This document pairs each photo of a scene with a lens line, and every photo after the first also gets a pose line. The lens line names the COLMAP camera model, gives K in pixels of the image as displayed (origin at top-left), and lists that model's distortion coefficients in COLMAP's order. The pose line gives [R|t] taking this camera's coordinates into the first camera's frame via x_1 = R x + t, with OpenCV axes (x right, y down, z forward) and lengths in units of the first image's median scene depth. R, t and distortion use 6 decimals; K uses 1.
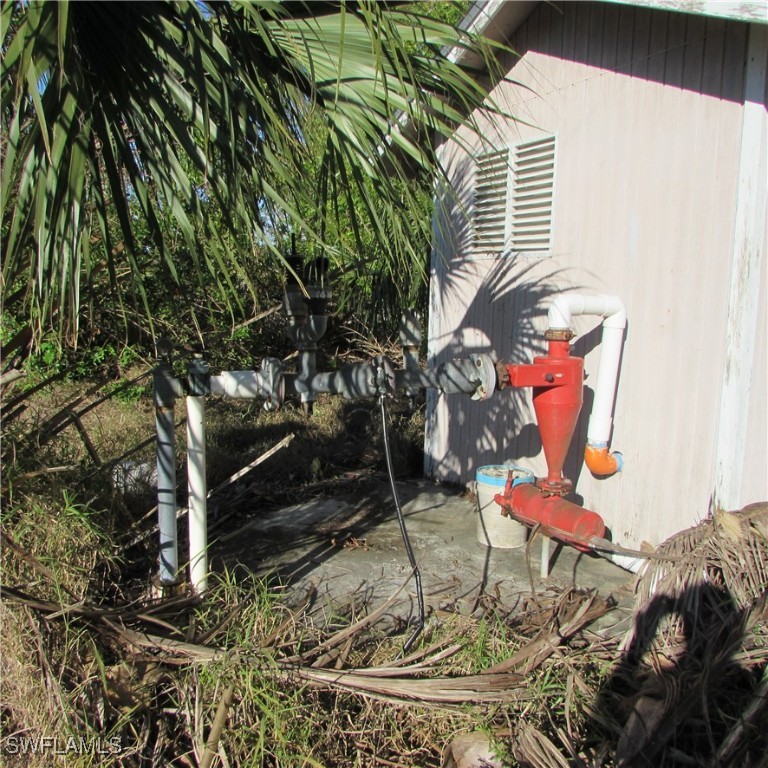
lens RADIAL K [[703.7, 0, 395.1], [0, 703.7, 376.3], [0, 0, 1]] dist [-0.045932, -0.014105]
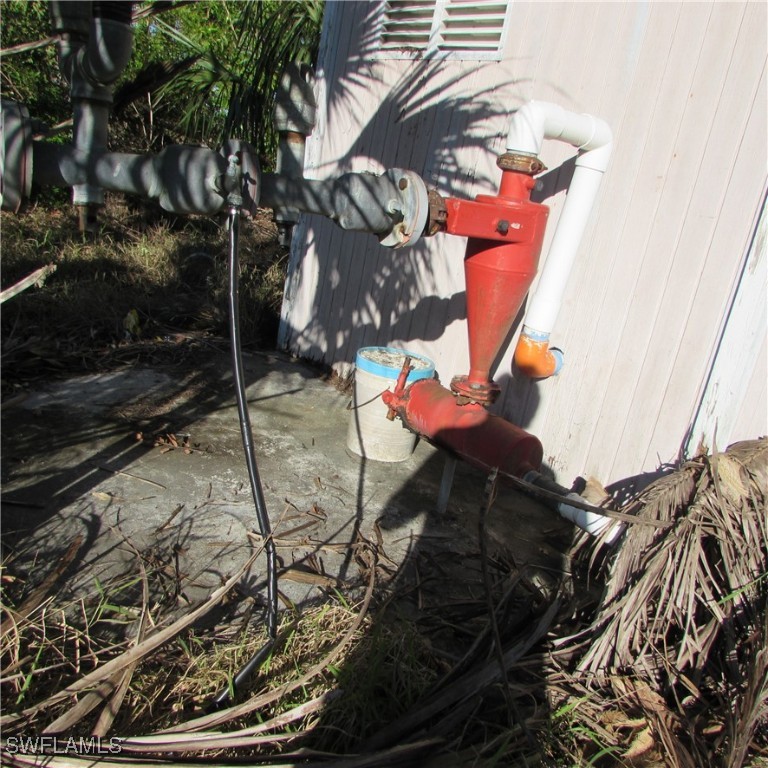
lens RADIAL K [[703.7, 0, 395.1], [0, 703.7, 376.3], [0, 0, 1]] dist [-0.045932, -0.014105]
pose [[0.970517, 0.088008, 0.224392, -0.004772], [-0.128478, 0.976566, 0.172662, 0.027920], [-0.203938, -0.196400, 0.959081, 0.288855]]
